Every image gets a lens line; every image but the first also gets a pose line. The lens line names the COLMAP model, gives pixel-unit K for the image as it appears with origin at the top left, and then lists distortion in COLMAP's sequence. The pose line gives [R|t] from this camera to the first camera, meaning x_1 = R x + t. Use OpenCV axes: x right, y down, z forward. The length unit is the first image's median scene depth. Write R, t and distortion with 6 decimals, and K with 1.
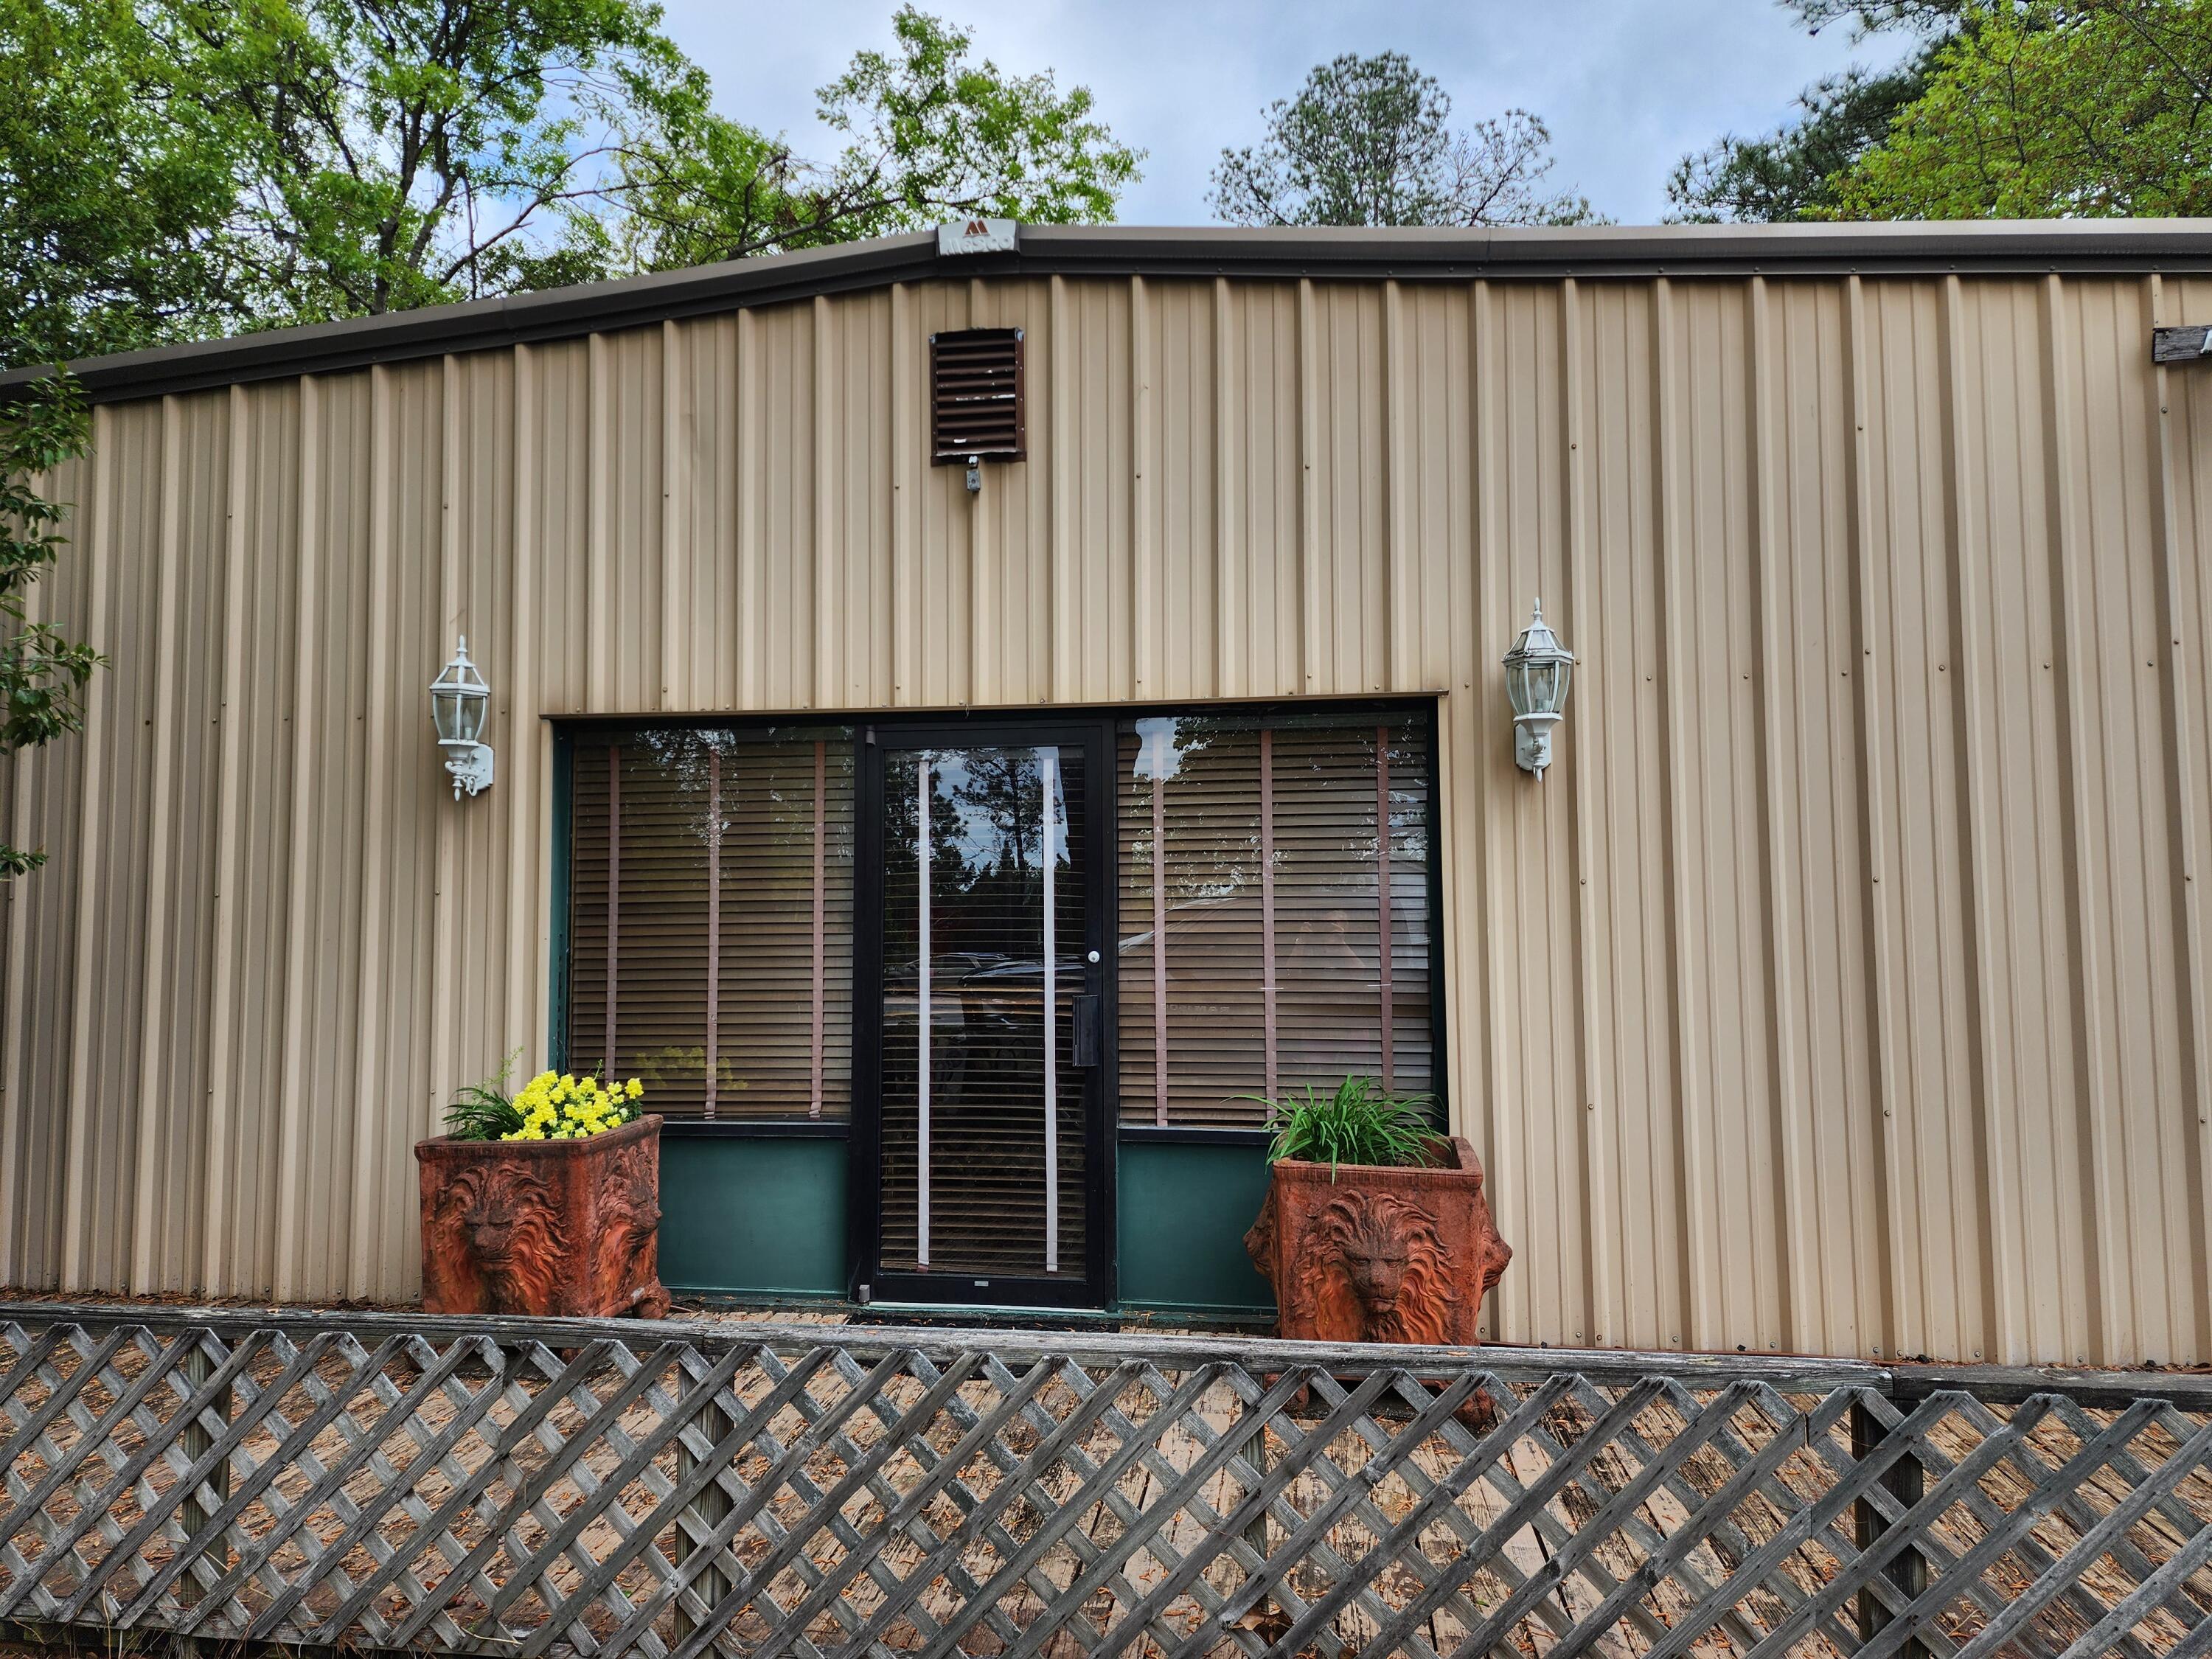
lens RADIAL K [[1489.5, 0, 1106.0], [0, 1489.5, 829.5], [0, 0, 1]] dist [0.068011, -0.028672]
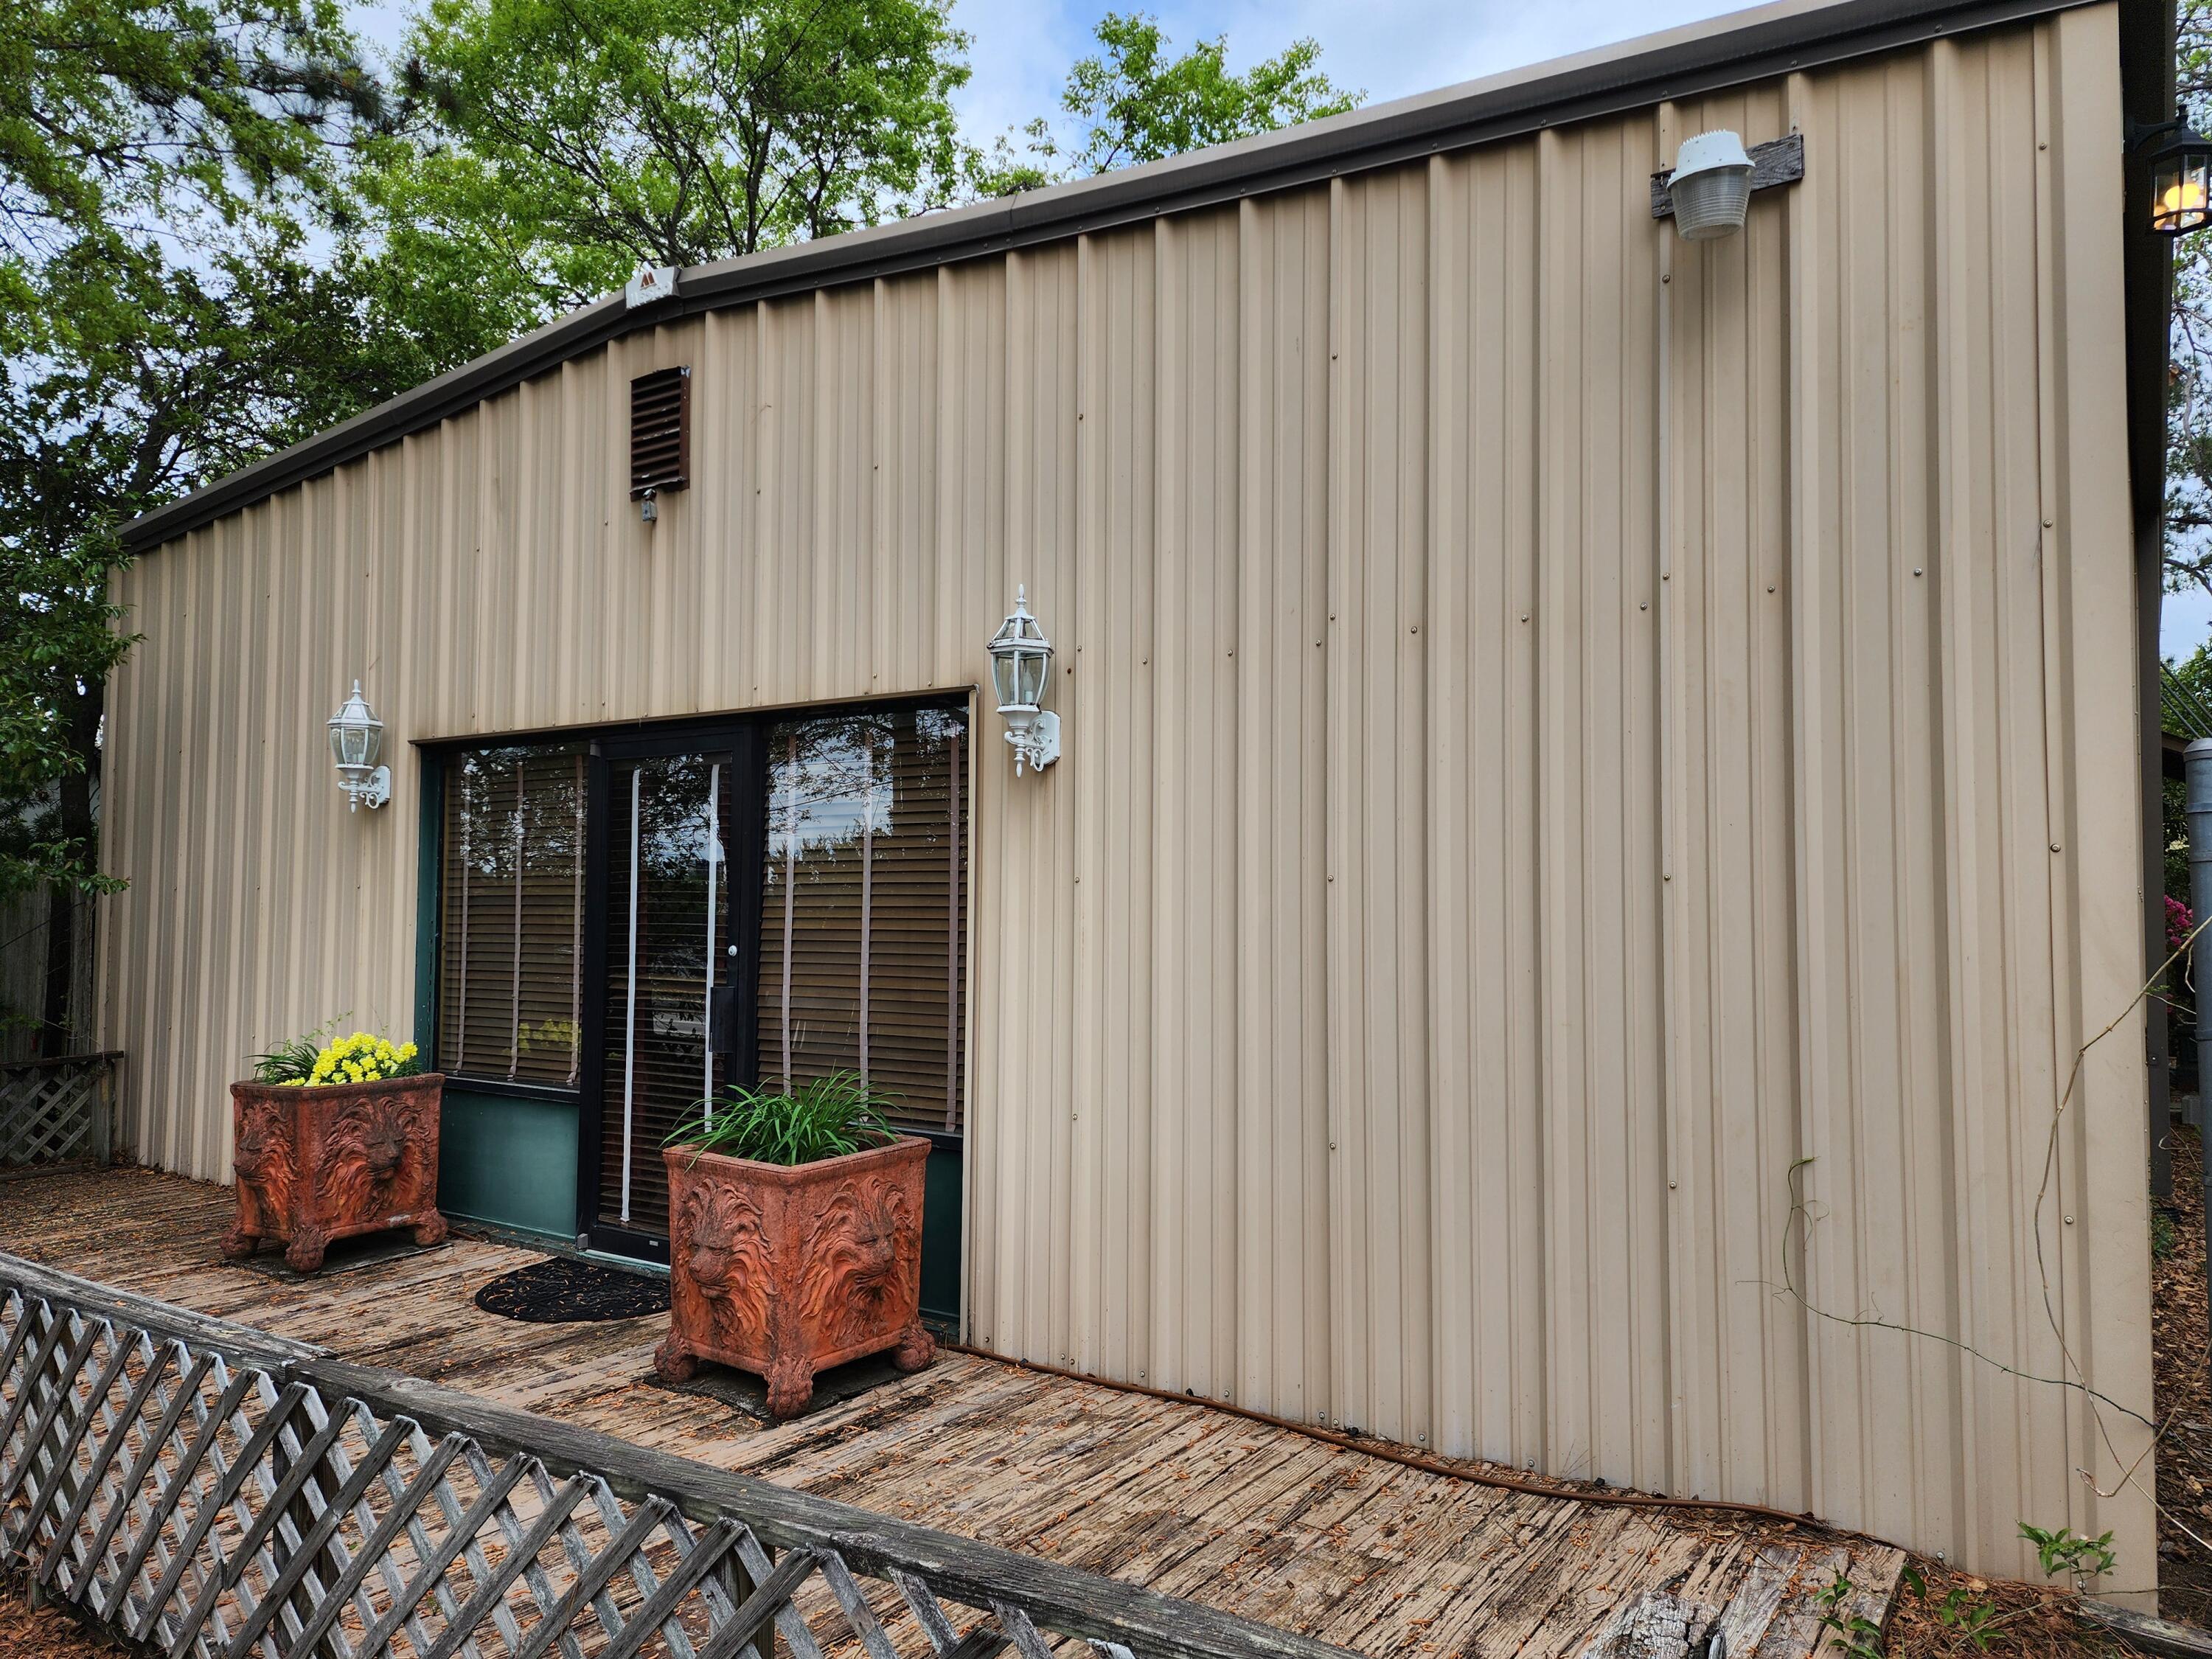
lens RADIAL K [[1516.5, 0, 1106.0], [0, 1516.5, 829.5], [0, 0, 1]] dist [0.053655, -0.001252]
pose [[0.893558, -0.013204, -0.448754, 0.706593], [0.017412, 0.999835, 0.005252, -0.000683], [0.448610, -0.012507, 0.893640, 0.147582]]
